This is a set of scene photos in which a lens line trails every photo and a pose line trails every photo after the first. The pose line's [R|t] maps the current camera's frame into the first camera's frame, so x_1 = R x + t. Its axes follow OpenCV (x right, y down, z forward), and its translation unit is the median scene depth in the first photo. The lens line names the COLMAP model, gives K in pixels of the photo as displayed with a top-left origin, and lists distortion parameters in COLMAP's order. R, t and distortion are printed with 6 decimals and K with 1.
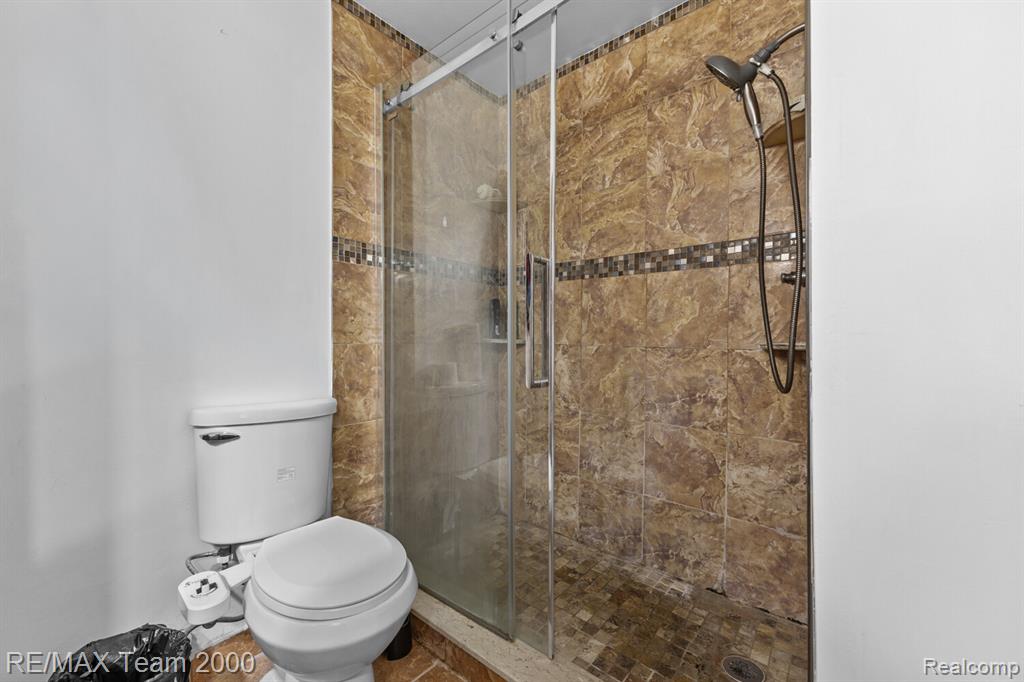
lens RADIAL K [[411.4, 0, 513.0], [0, 411.4, 340.8], [0, 0, 1]] dist [0.009607, -0.000905]
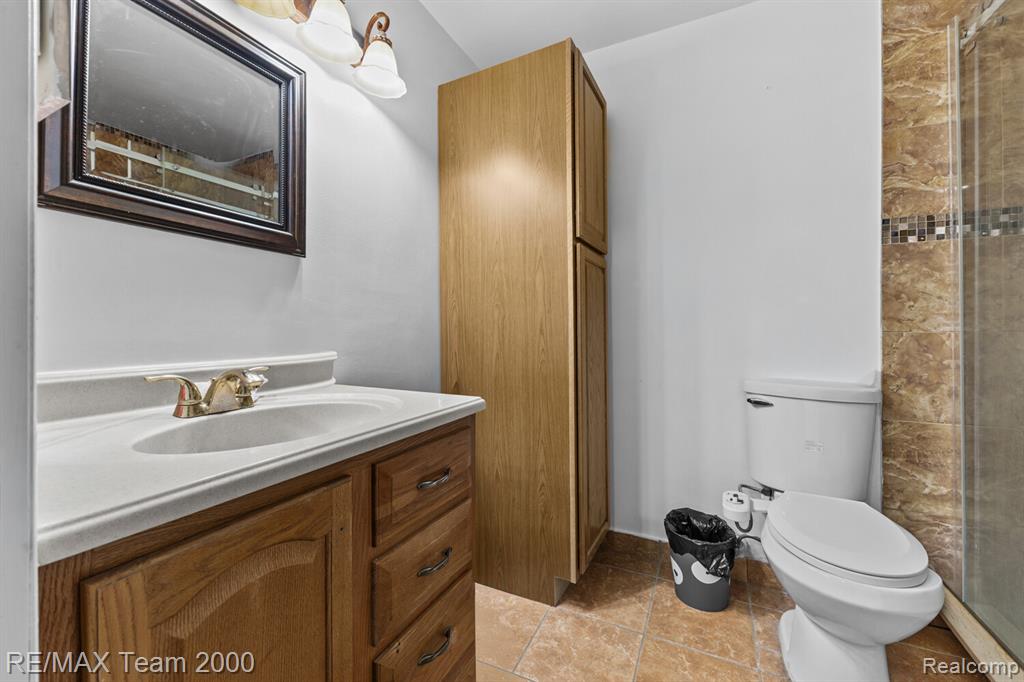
lens RADIAL K [[411.4, 0, 511.5], [0, 411.4, 332.7], [0, 0, 1]] dist [0.009607, -0.000905]
pose [[0.241991, 0.004317, -0.970269, 0.274595], [0.002987, 0.999982, 0.005194, 0.001016], [0.970274, -0.004155, 0.241974, -0.062846]]
